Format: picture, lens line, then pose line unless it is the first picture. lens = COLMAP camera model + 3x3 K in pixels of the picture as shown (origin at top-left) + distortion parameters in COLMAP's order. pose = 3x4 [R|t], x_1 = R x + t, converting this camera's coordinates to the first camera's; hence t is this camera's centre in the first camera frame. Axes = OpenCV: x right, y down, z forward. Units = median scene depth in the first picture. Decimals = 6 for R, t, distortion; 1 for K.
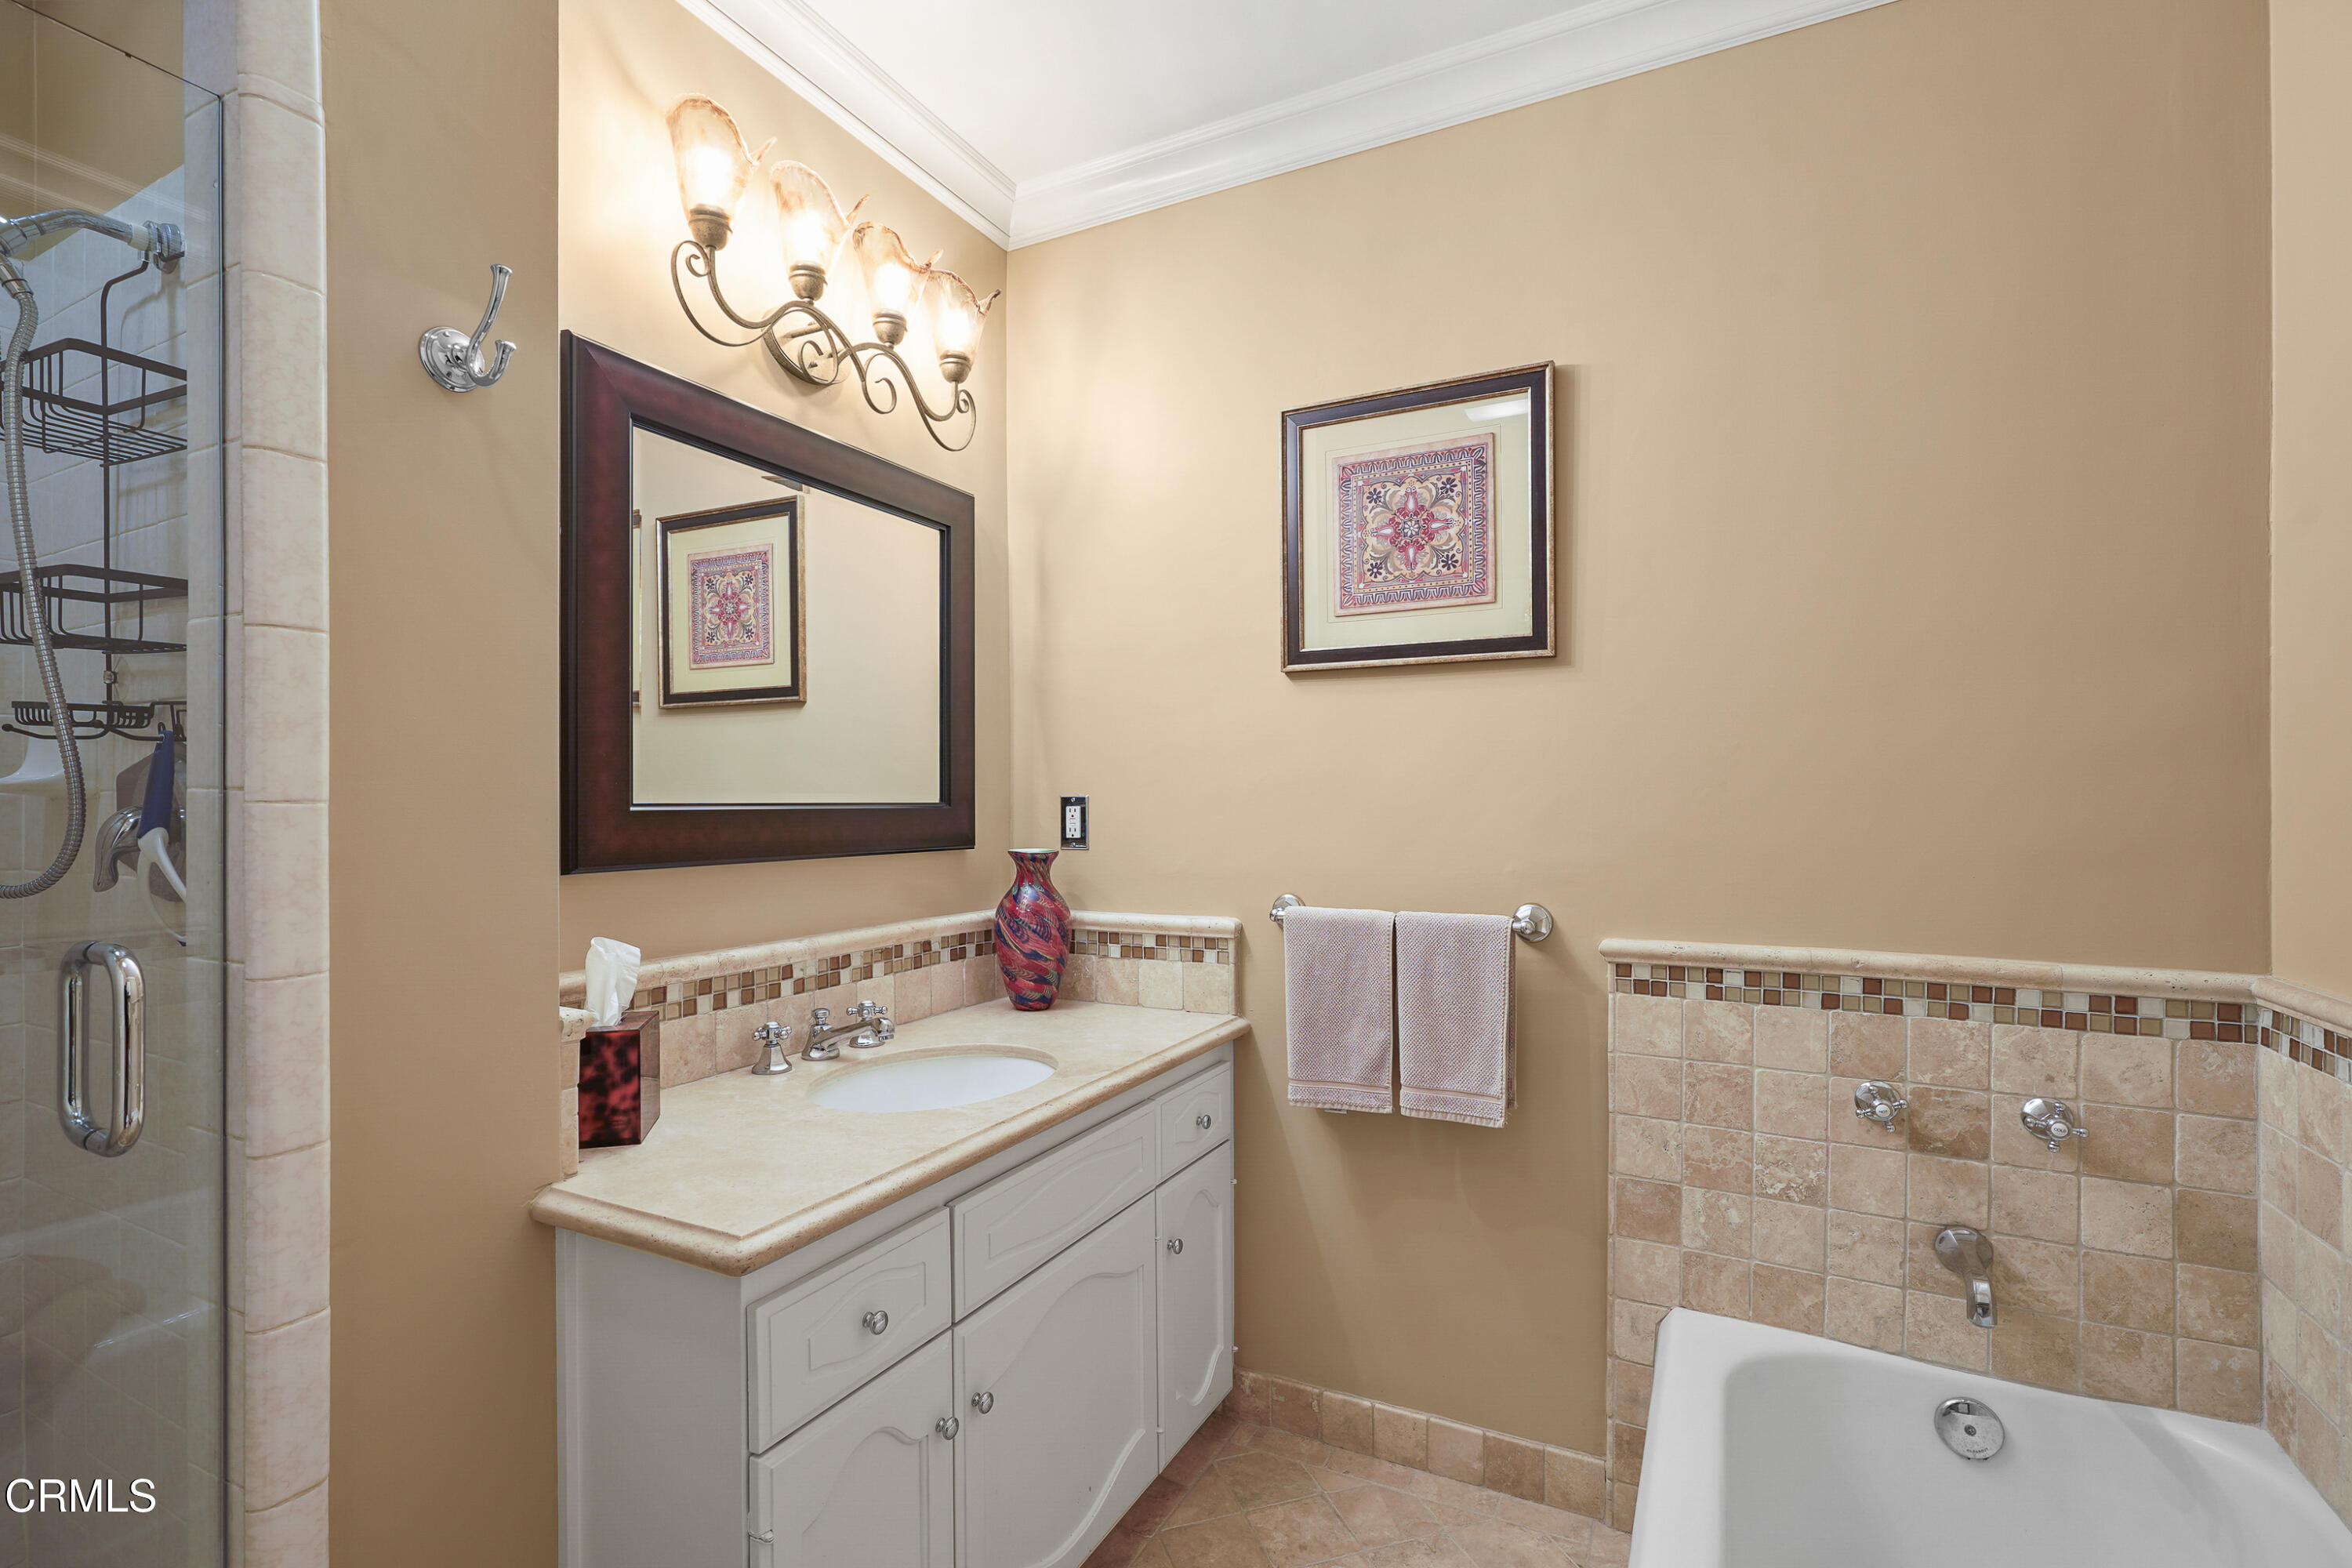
lens RADIAL K [[1072.7, 0, 1182.4], [0, 1072.7, 800.3], [0, 0, 1]] dist [-0.009051, 0.004703]
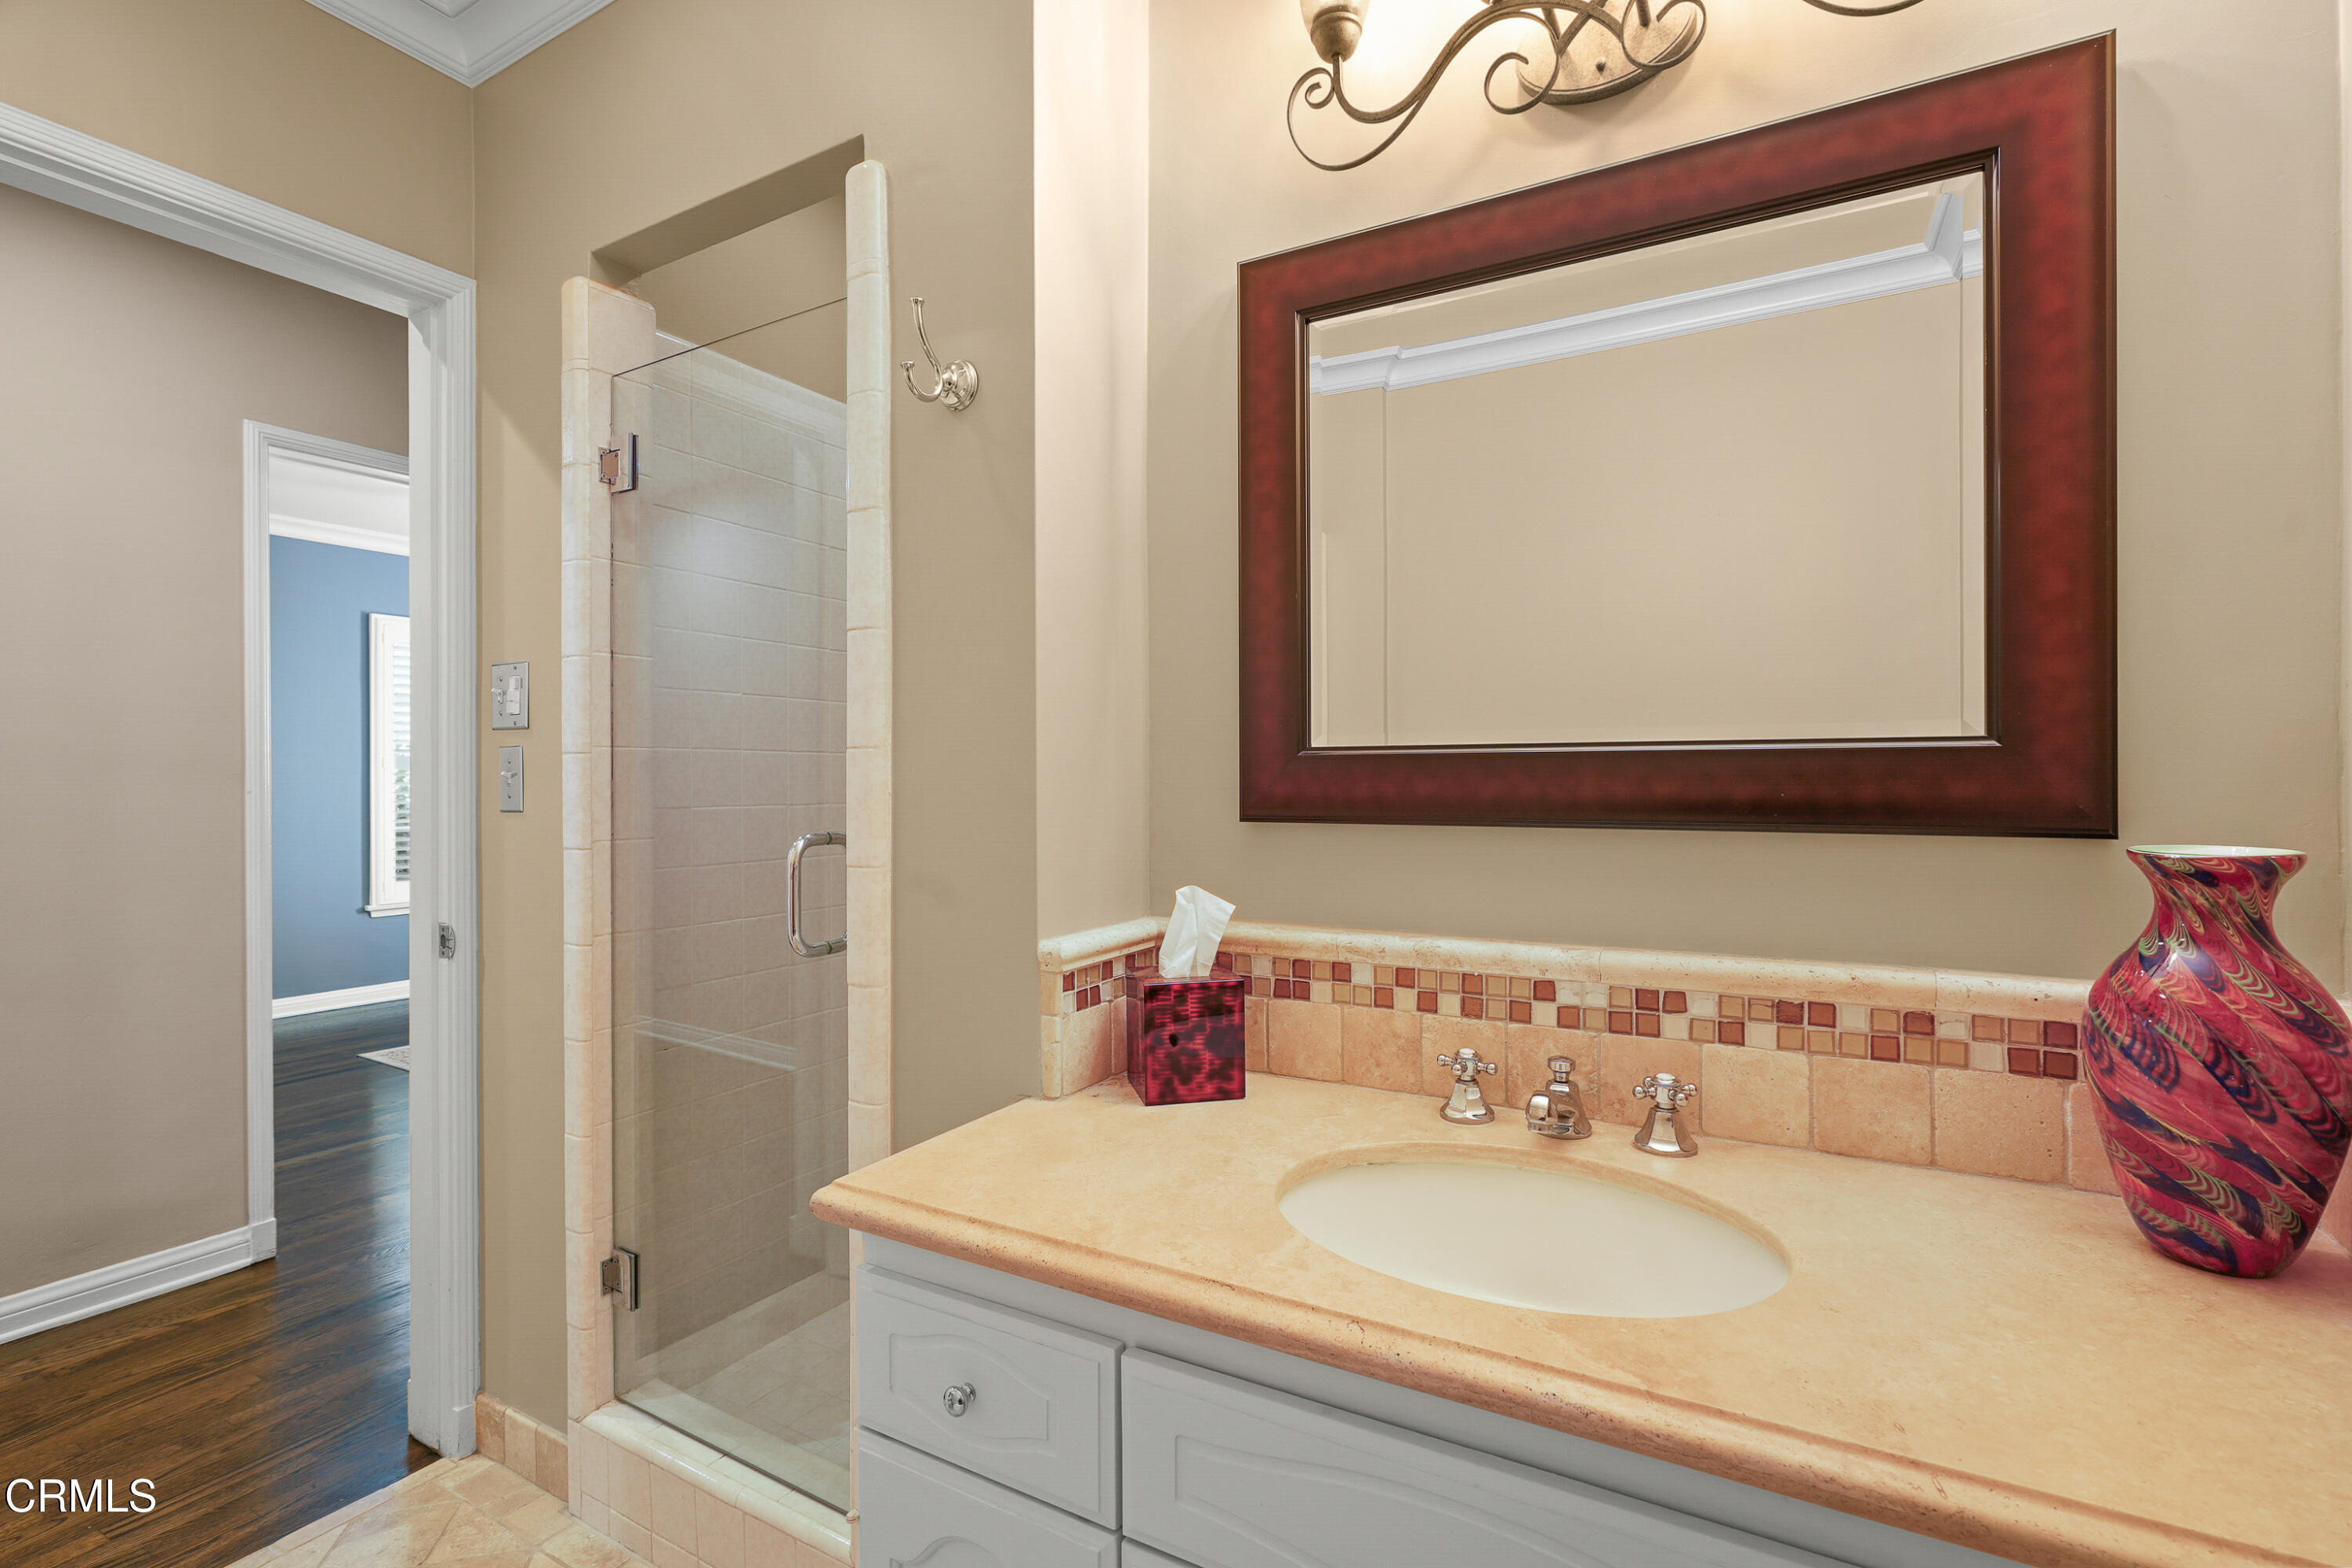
lens RADIAL K [[1072.7, 0, 1180.6], [0, 1072.7, 773.4], [0, 0, 1]] dist [-0.009051, 0.004703]
pose [[-0.046213, -0.000236, -0.998932, 0.308149], [0.005189, 0.999986, -0.000476, 0.019822], [0.998918, -0.005205, -0.046211, 0.759628]]
